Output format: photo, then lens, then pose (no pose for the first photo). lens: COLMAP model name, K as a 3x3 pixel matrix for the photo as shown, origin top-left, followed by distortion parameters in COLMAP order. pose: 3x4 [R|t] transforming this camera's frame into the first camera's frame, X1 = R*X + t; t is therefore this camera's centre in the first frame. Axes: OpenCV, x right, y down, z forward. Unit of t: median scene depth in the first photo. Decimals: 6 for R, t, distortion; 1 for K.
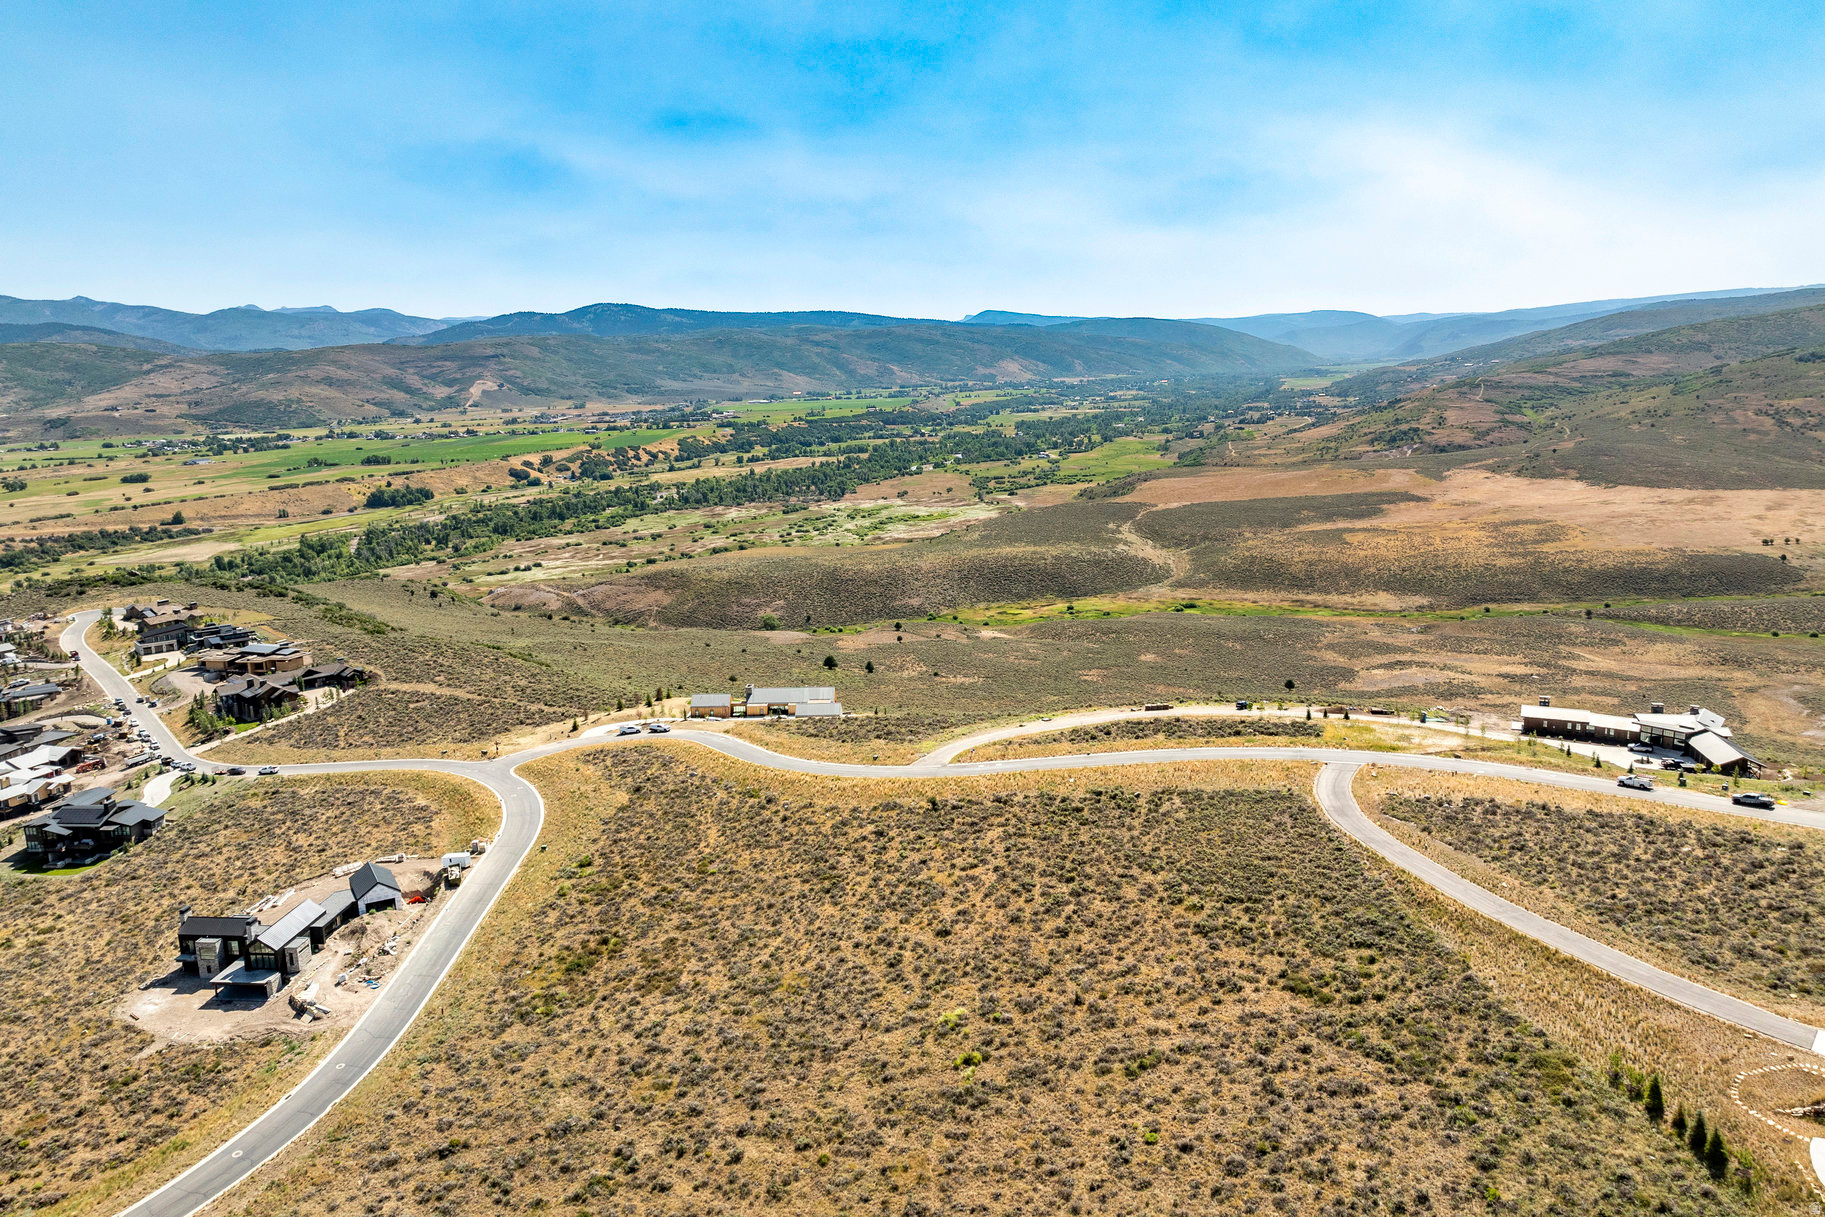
lens RADIAL K [[1270.5, 0, 920.5], [0, 1270.5, 610.0], [0, 0, 1]] dist [-0.037620, -0.000820]
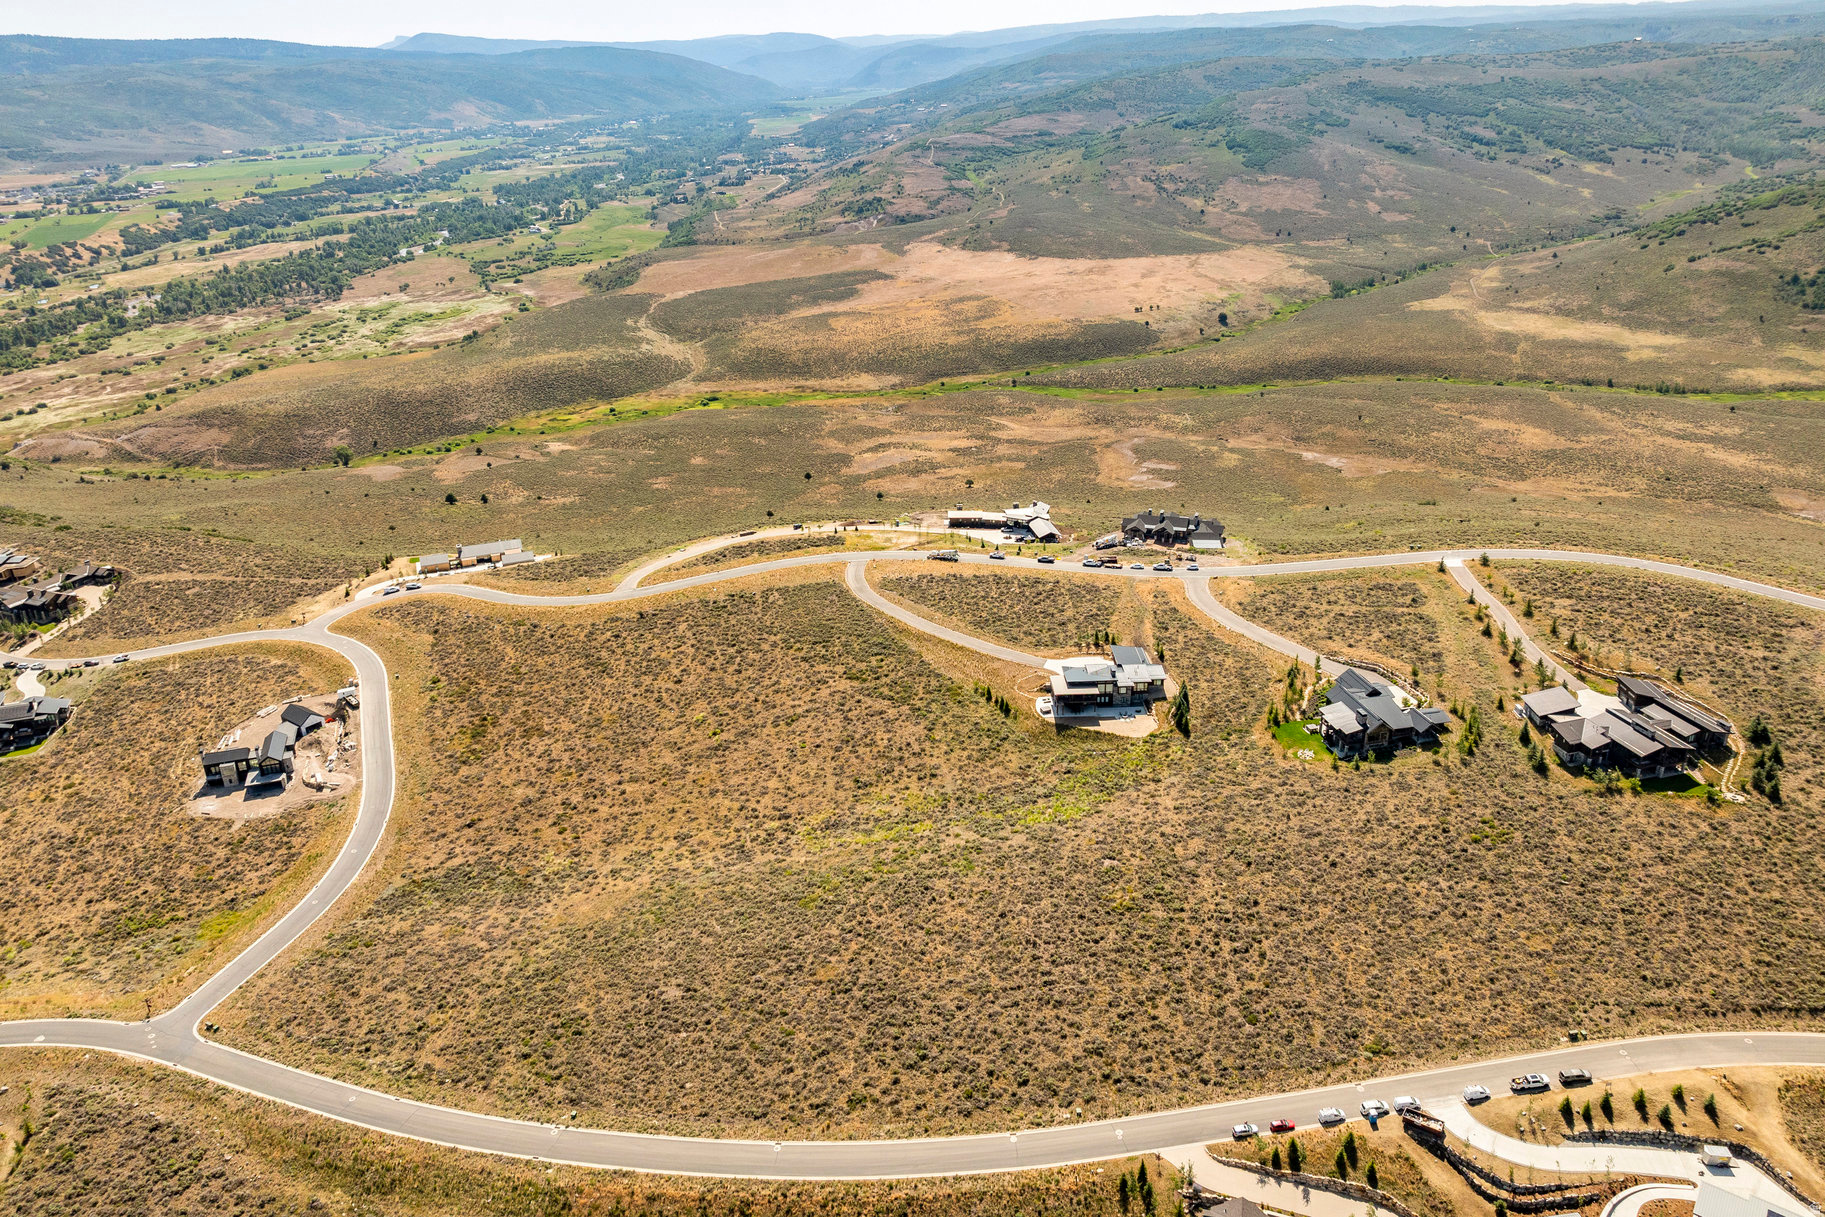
lens RADIAL K [[1270.5, 0, 913.5], [0, 1270.5, 606.3], [0, 0, 1]] dist [-0.037620, -0.000820]
pose [[0.922283, -0.147632, 0.357209, -0.126635], [0.073859, 0.974466, 0.212042, -0.096036], [-0.379392, -0.169179, 0.909637, -0.350441]]
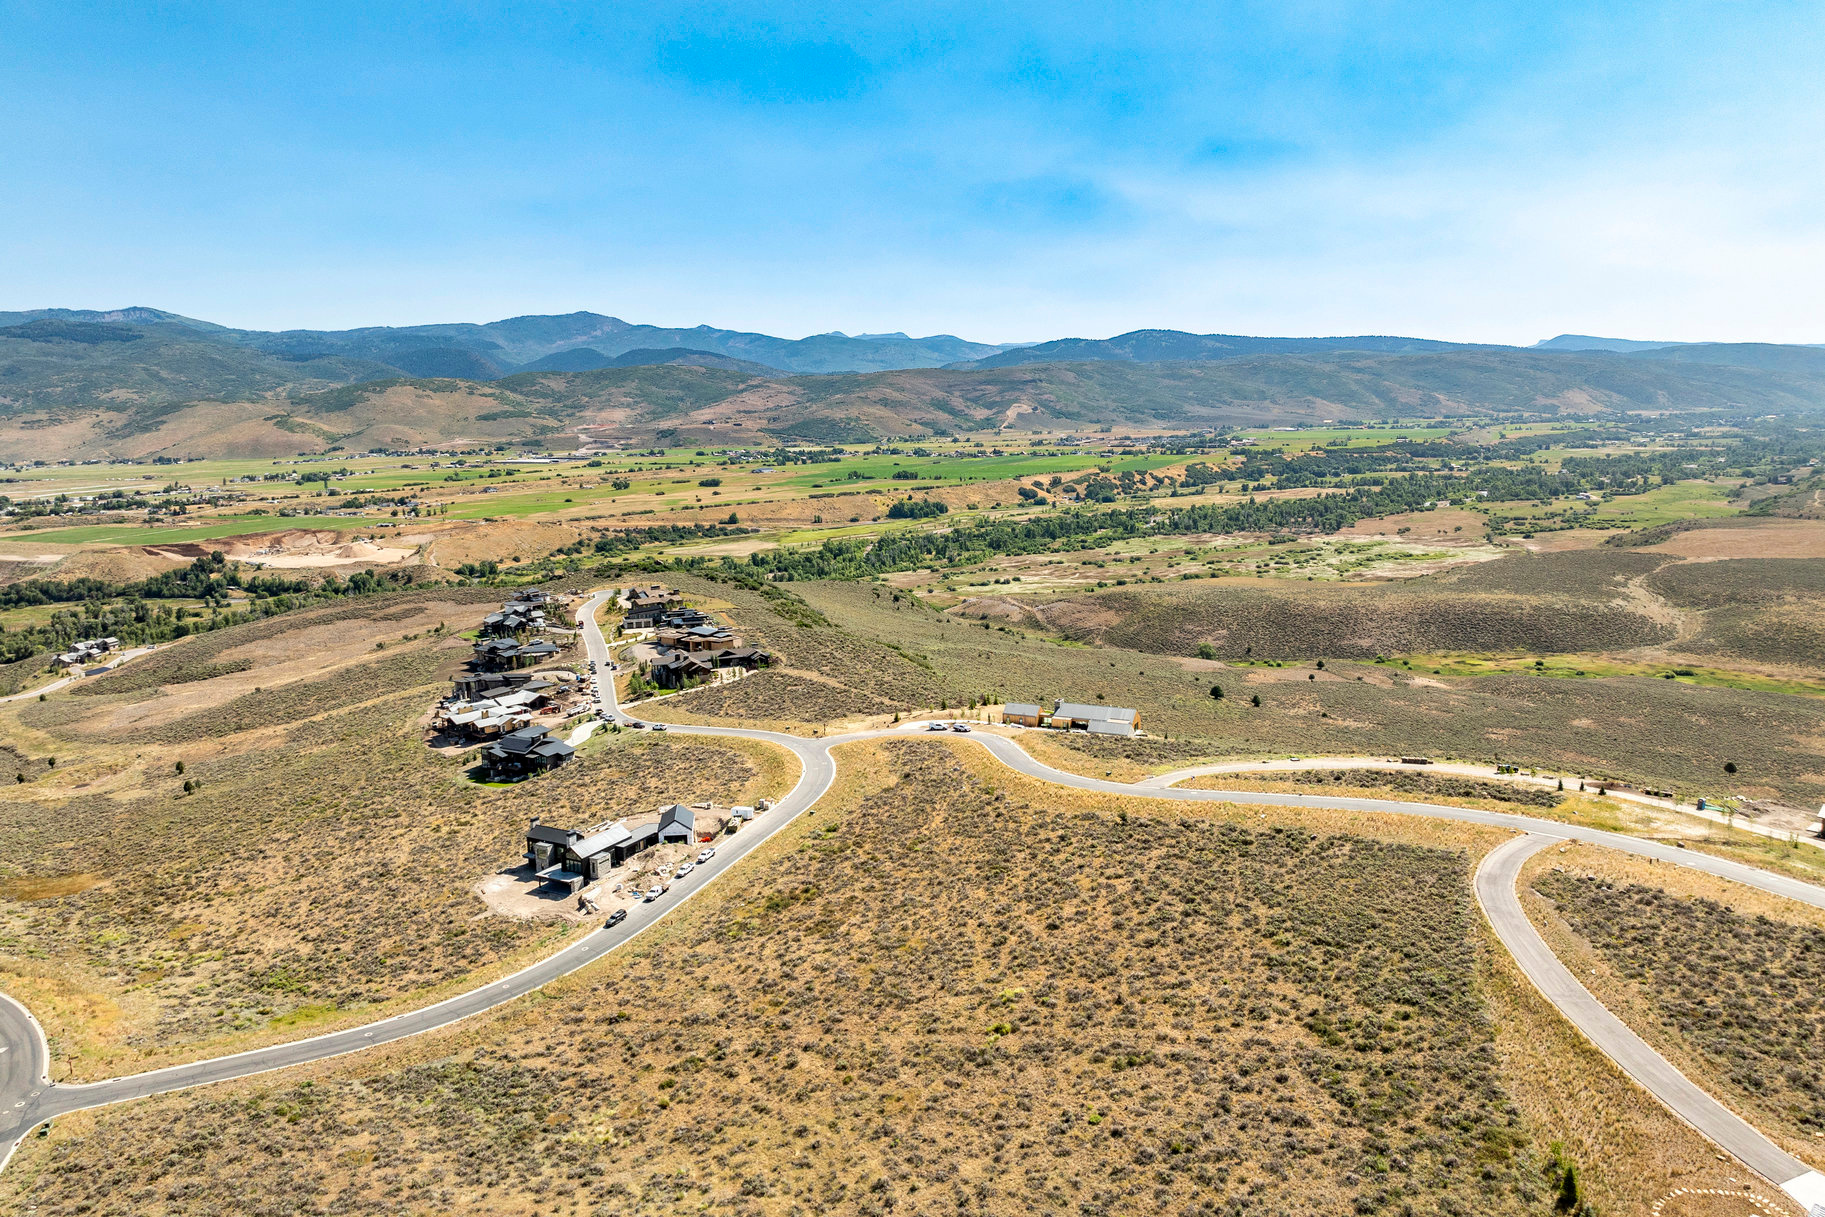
lens RADIAL K [[1270.5, 0, 928.2], [0, 1270.5, 614.6], [0, 0, 1]] dist [-0.037620, -0.000820]
pose [[0.916664, 0.075990, -0.392367, 0.125590], [-0.082037, 0.996628, 0.001360, -0.003324], [0.391147, 0.030942, 0.919808, -0.024952]]
